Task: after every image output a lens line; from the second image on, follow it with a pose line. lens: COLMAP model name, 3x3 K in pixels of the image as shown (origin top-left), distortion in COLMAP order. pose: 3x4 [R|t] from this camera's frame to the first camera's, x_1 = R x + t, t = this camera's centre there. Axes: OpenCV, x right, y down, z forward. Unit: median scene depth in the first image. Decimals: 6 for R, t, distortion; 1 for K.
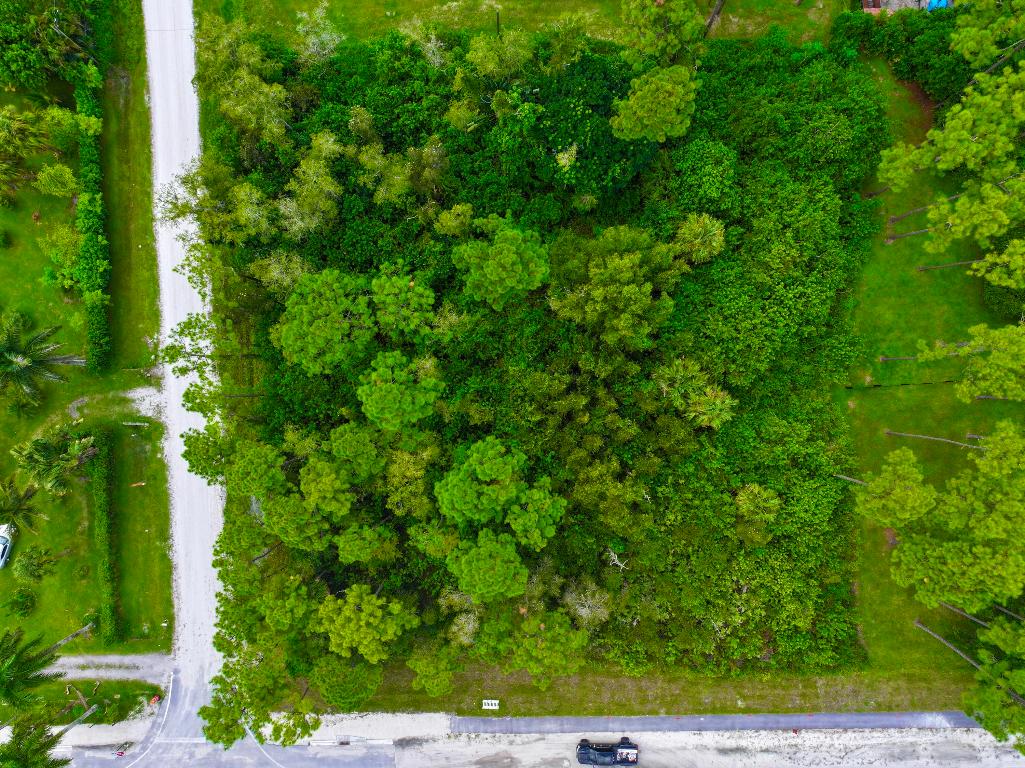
lens RADIAL K [[721.2, 0, 519.3], [0, 721.2, 381.4], [0, 0, 1]] dist [-0.015223, 0.035344]
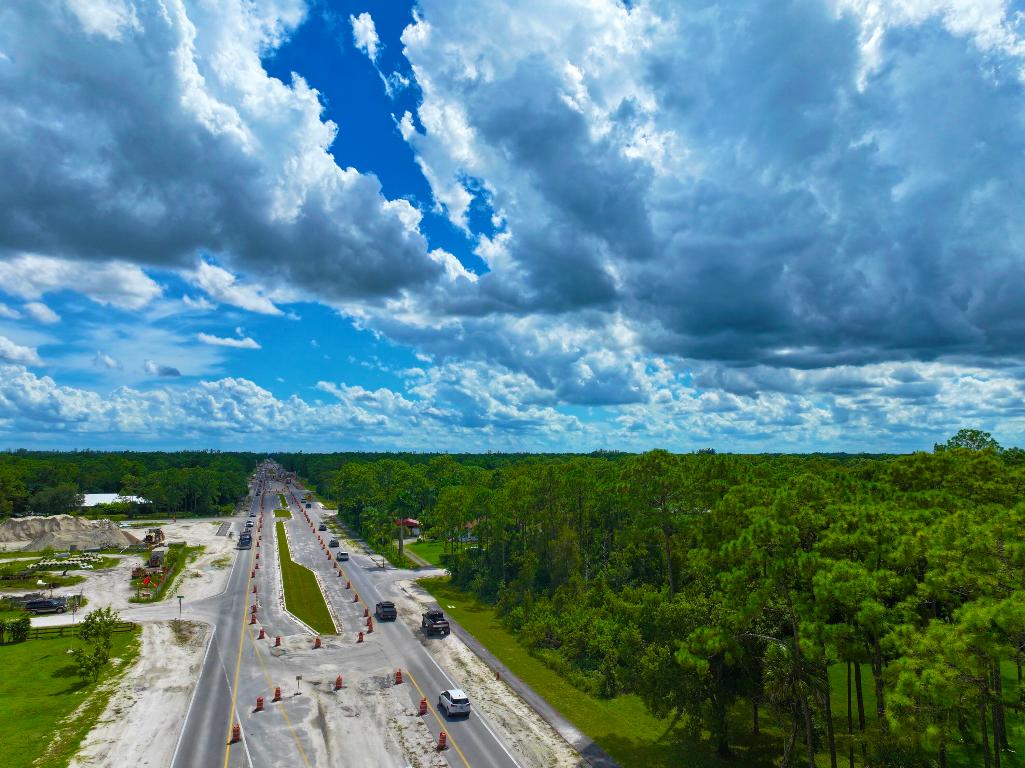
lens RADIAL K [[721.2, 0, 519.3], [0, 721.2, 381.4], [0, 0, 1]] dist [-0.015223, 0.035344]
pose [[0.310704, -0.093664, -0.945881, 1.380076], [-0.950499, -0.034727, -0.308782, 0.819313], [-0.003926, 0.994998, -0.099817, 0.799802]]
